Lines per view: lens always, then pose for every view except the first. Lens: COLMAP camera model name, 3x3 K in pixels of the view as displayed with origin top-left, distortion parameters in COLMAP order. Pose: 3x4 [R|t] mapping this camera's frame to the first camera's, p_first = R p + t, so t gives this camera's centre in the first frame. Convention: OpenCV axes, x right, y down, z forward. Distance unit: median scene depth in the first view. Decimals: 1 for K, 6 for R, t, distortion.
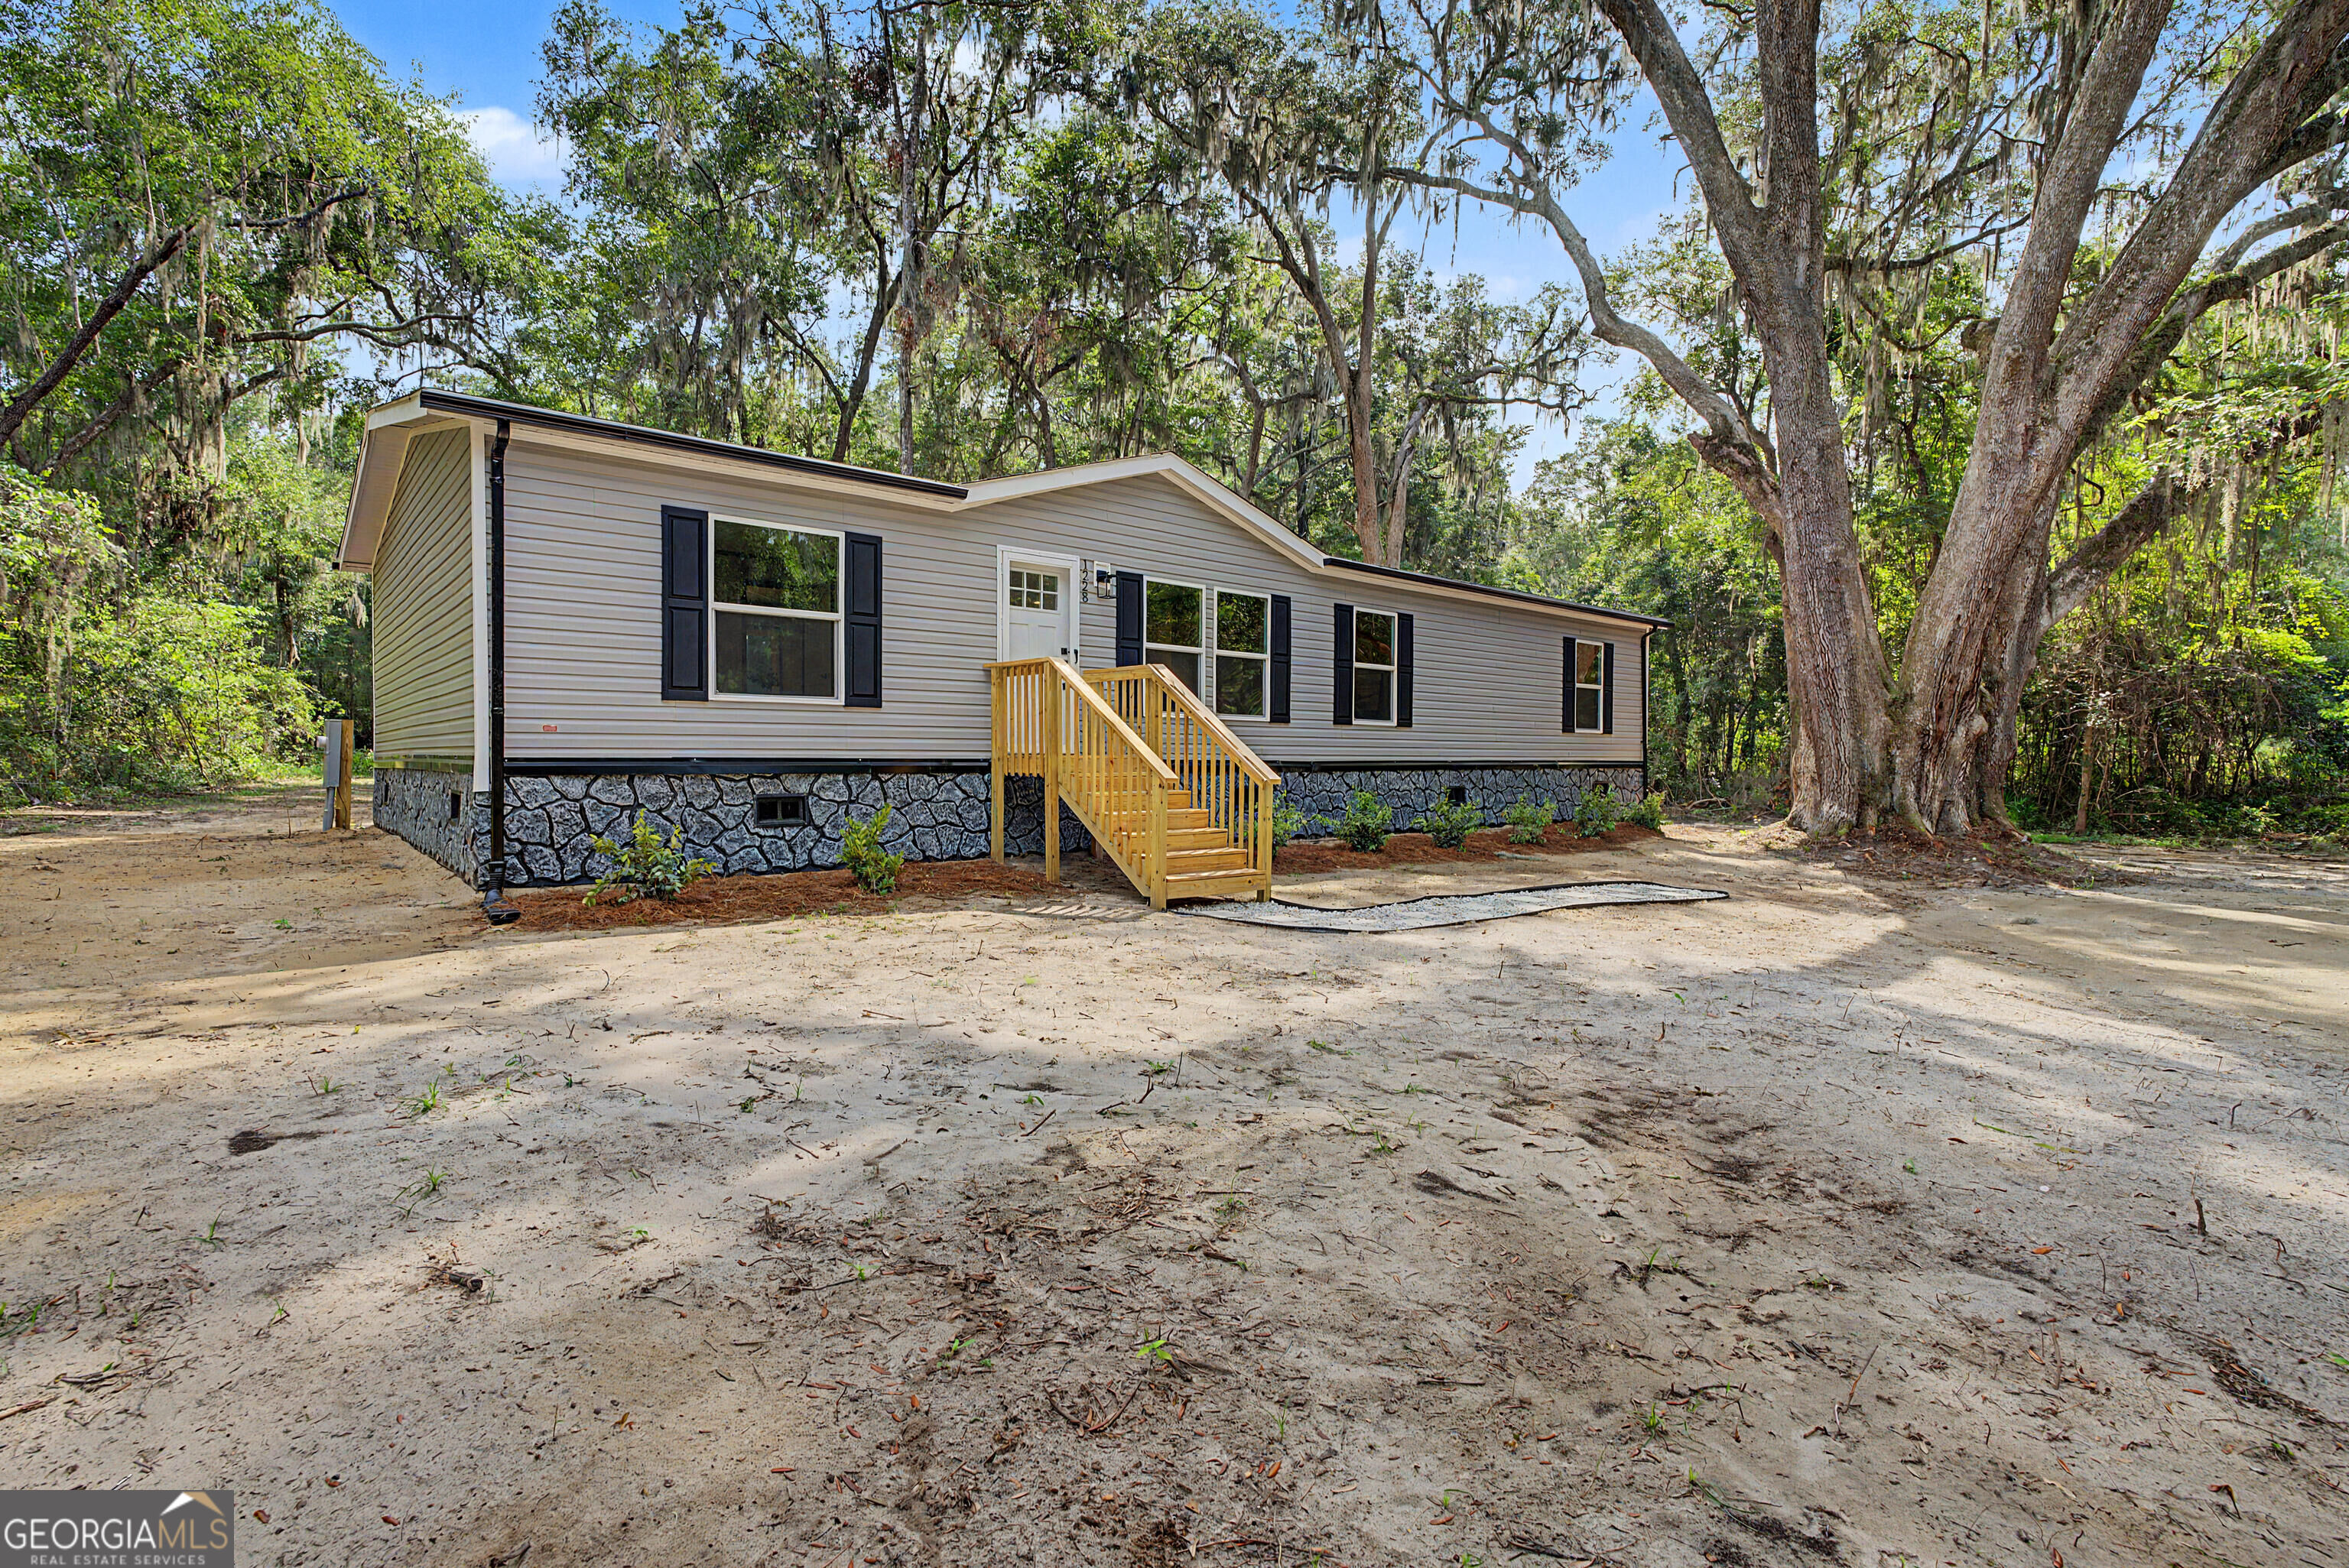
lens RADIAL K [[1109.4, 0, 1166.6], [0, 1109.4, 780.8], [0, 0, 1]] dist [-0.003141, -0.000275]
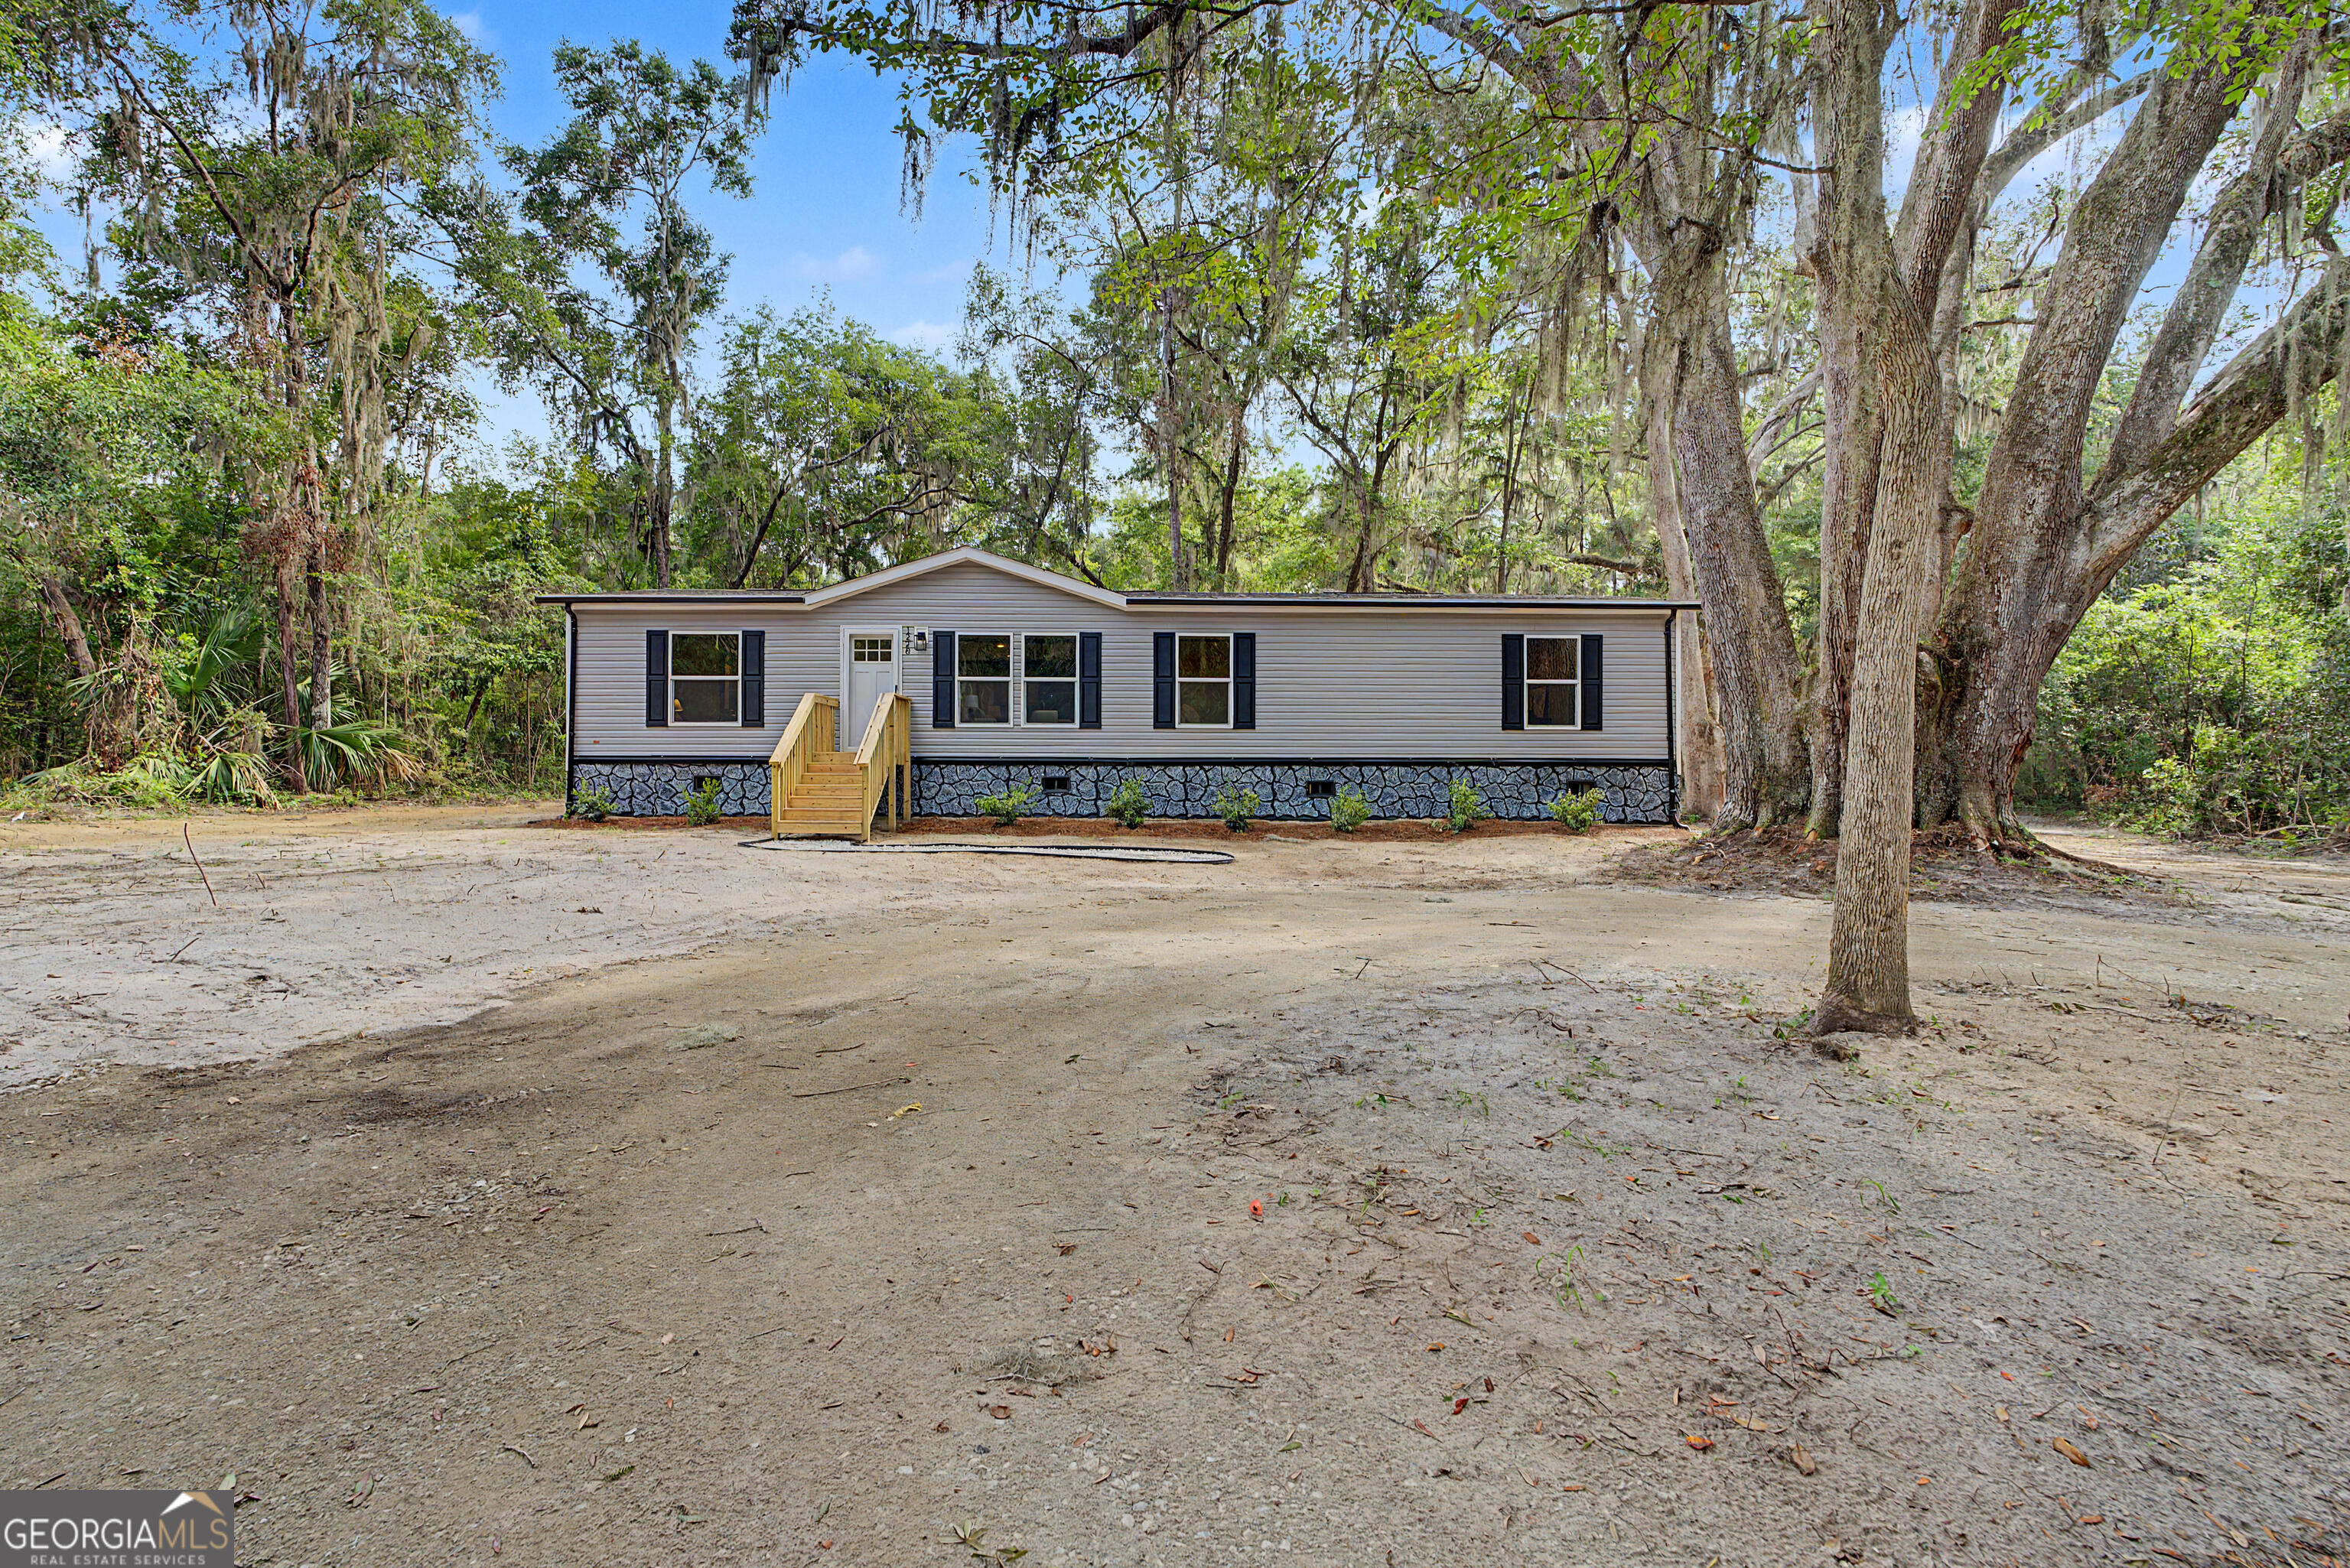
lens RADIAL K [[1067.7, 0, 1163.0], [0, 1067.7, 788.0], [0, 0, 1]] dist [-0.001475, -0.000054]
pose [[0.761674, 0.001524, -0.647958, 0.869600], [-0.012524, 0.999845, -0.012370, 0.028949], [0.647839, 0.017536, 0.761575, 0.078979]]
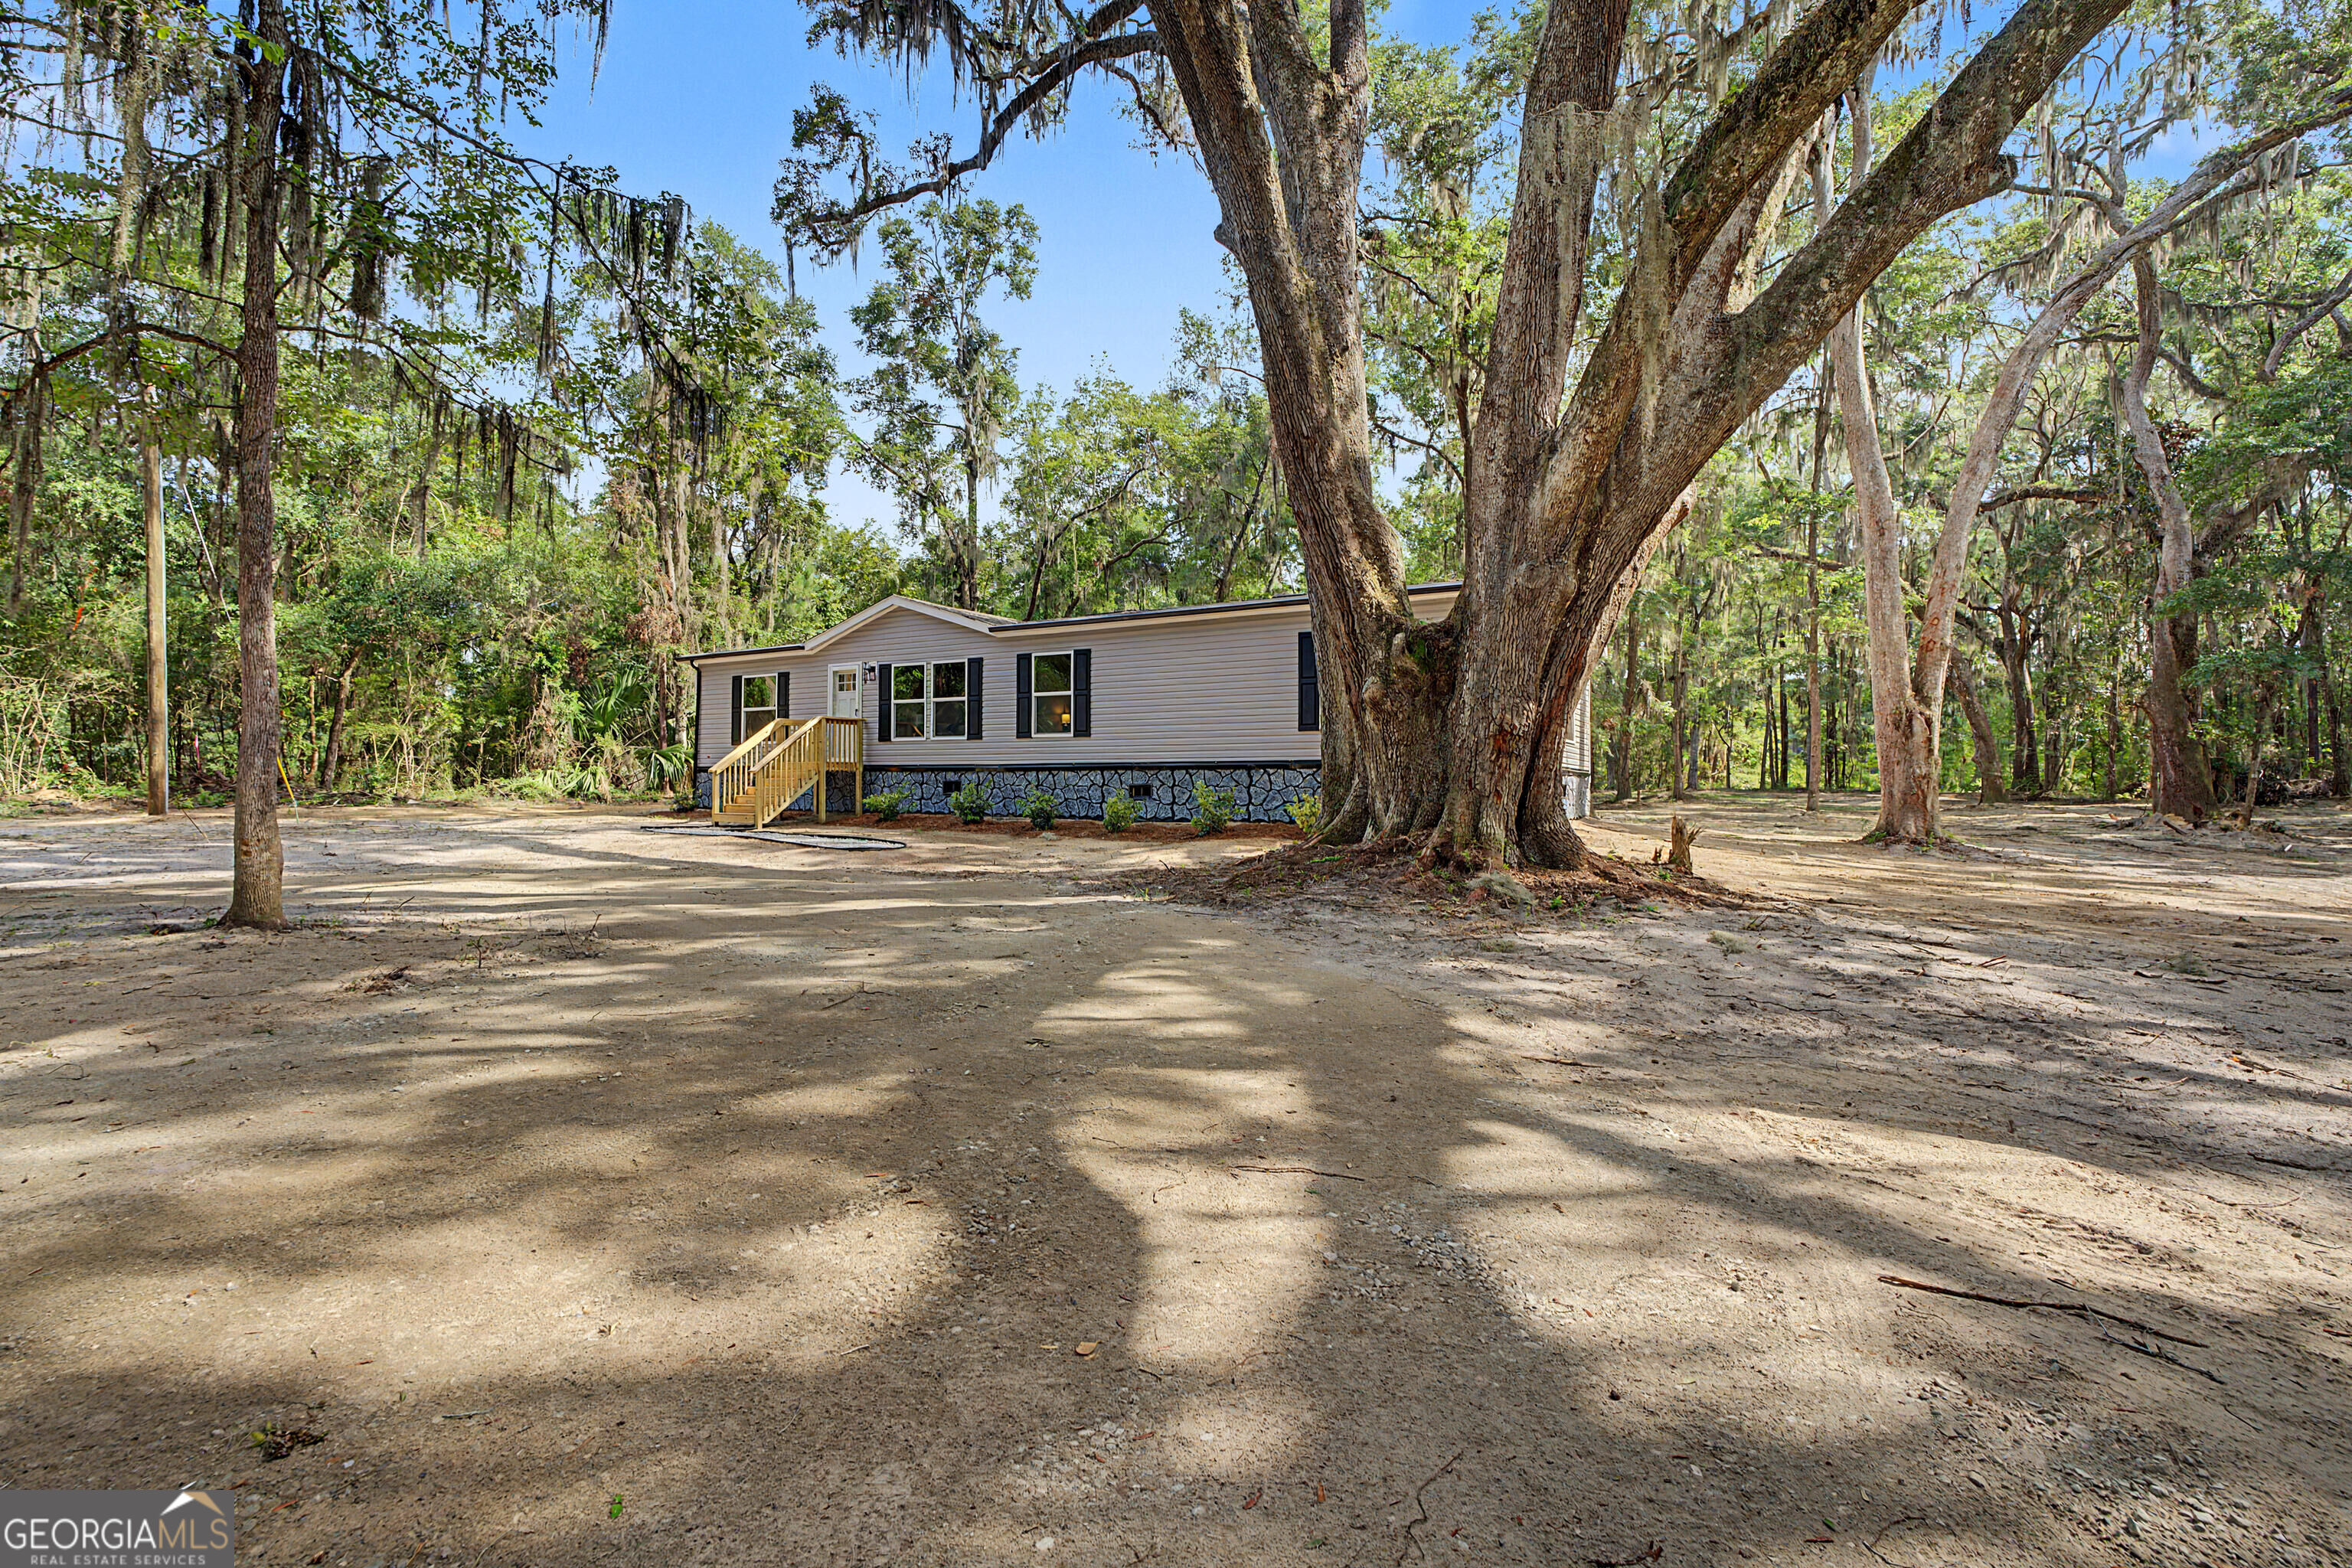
lens RADIAL K [[1110.9, 0, 1168.0], [0, 1110.9, 780.8], [0, 0, 1]] dist [-0.003141, -0.000275]
pose [[0.303093, -0.012223, -0.952883, 1.451965], [-0.023077, 0.999530, -0.020162, 0.025908], [0.952682, 0.028101, 0.302669, 0.693907]]
